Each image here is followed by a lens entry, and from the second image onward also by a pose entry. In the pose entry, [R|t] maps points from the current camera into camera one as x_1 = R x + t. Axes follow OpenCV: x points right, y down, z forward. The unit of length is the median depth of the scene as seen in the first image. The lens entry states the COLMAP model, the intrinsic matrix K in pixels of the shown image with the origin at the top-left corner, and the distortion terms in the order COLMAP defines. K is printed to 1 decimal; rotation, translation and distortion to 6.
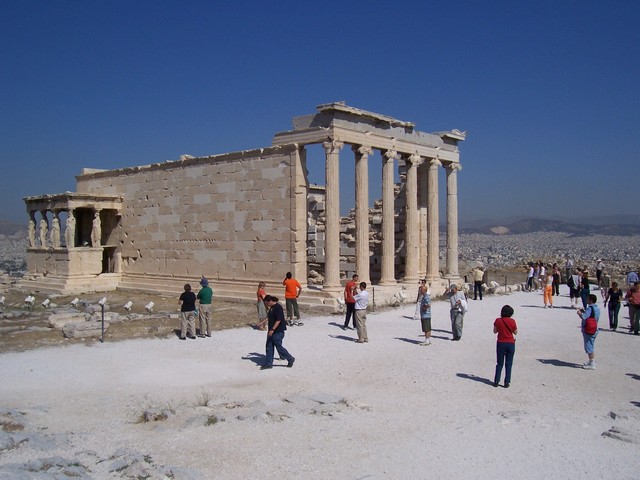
lens RADIAL K [[647.5, 0, 320.0], [0, 647.5, 240.0], [0, 0, 1]] dist [-0.145875, 0.027896]
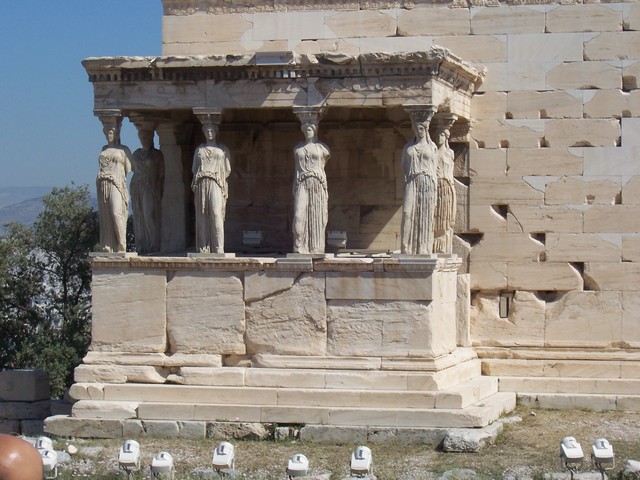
lens RADIAL K [[1873.3, 0, 320.0], [0, 1873.3, 240.0], [0, 0, 1]] dist [-0.077339, 0.055114]
pose [[0.895911, 0.010110, 0.444118, -0.764861], [-0.006757, 0.999935, -0.009132, 0.013069], [-0.444182, 0.005181, 0.895922, 0.297790]]
